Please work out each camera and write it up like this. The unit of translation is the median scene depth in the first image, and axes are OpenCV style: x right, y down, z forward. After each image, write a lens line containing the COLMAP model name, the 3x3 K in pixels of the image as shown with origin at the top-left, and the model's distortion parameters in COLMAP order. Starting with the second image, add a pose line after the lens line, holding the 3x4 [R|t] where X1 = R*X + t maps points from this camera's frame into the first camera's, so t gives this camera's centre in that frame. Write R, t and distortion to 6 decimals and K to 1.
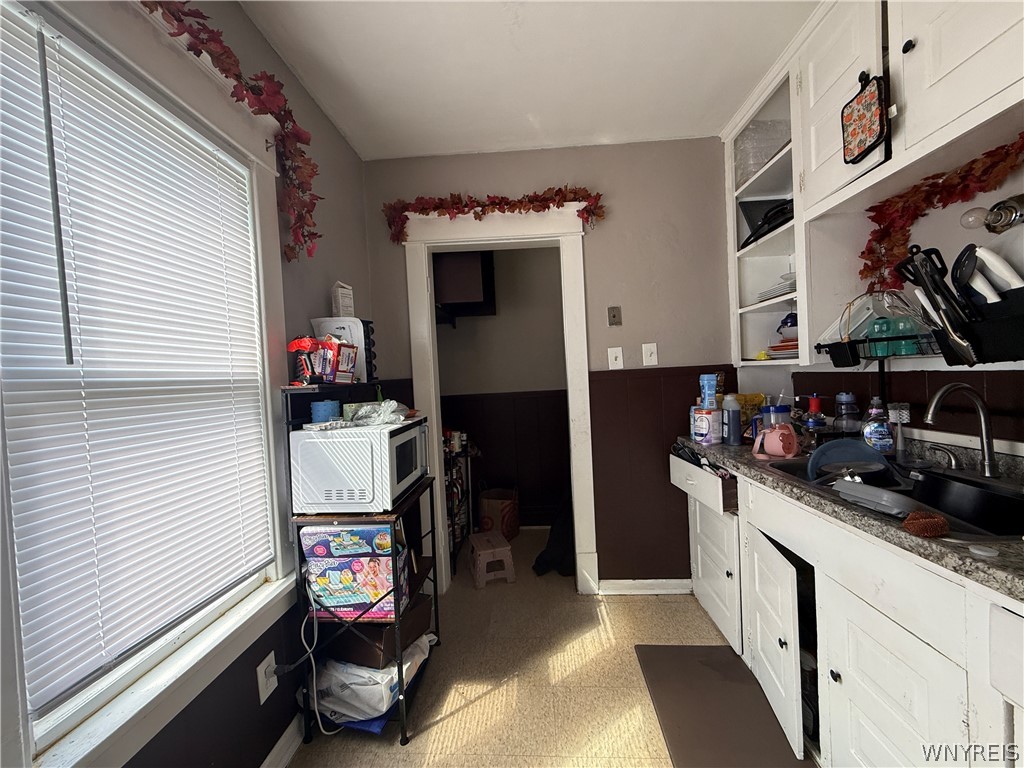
lens RADIAL K [[406.7, 0, 509.5], [0, 406.7, 385.2], [0, 0, 1]] dist [-0.000018, 0.000512]
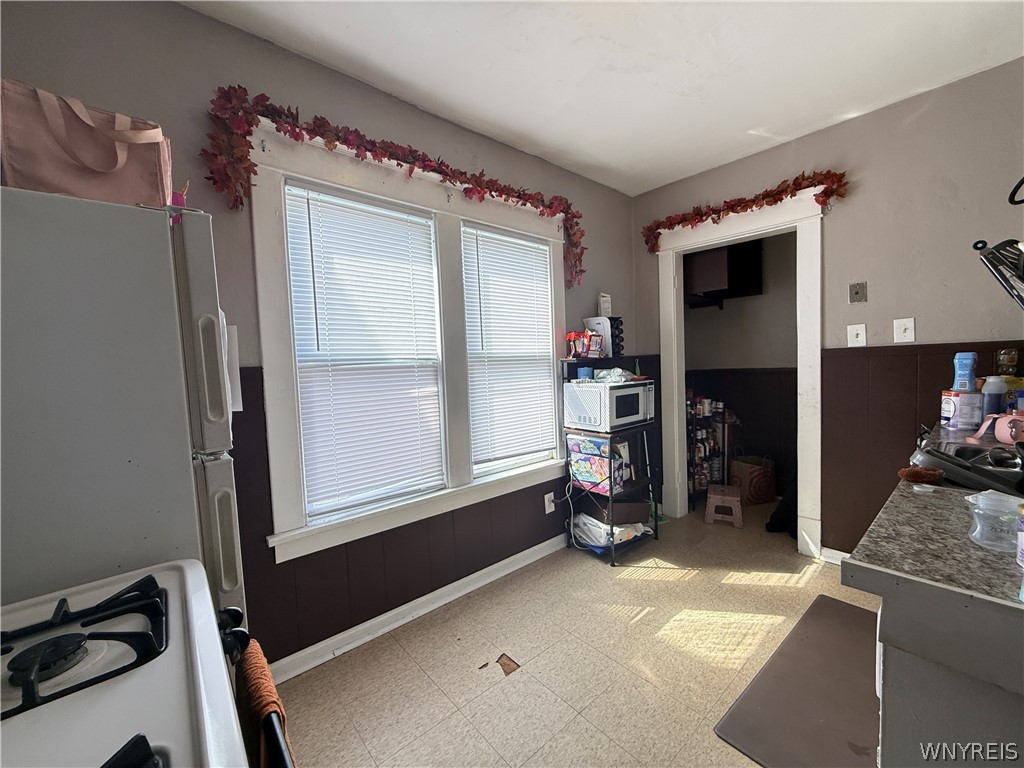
lens RADIAL K [[406.7, 0, 512.5], [0, 406.7, 386.1], [0, 0, 1]] dist [-0.000018, 0.000512]
pose [[0.705520, 0.063292, -0.705858, 0.431138], [-0.014490, 0.997084, 0.074923, -0.005867], [0.708542, -0.042632, 0.704380, -0.343104]]
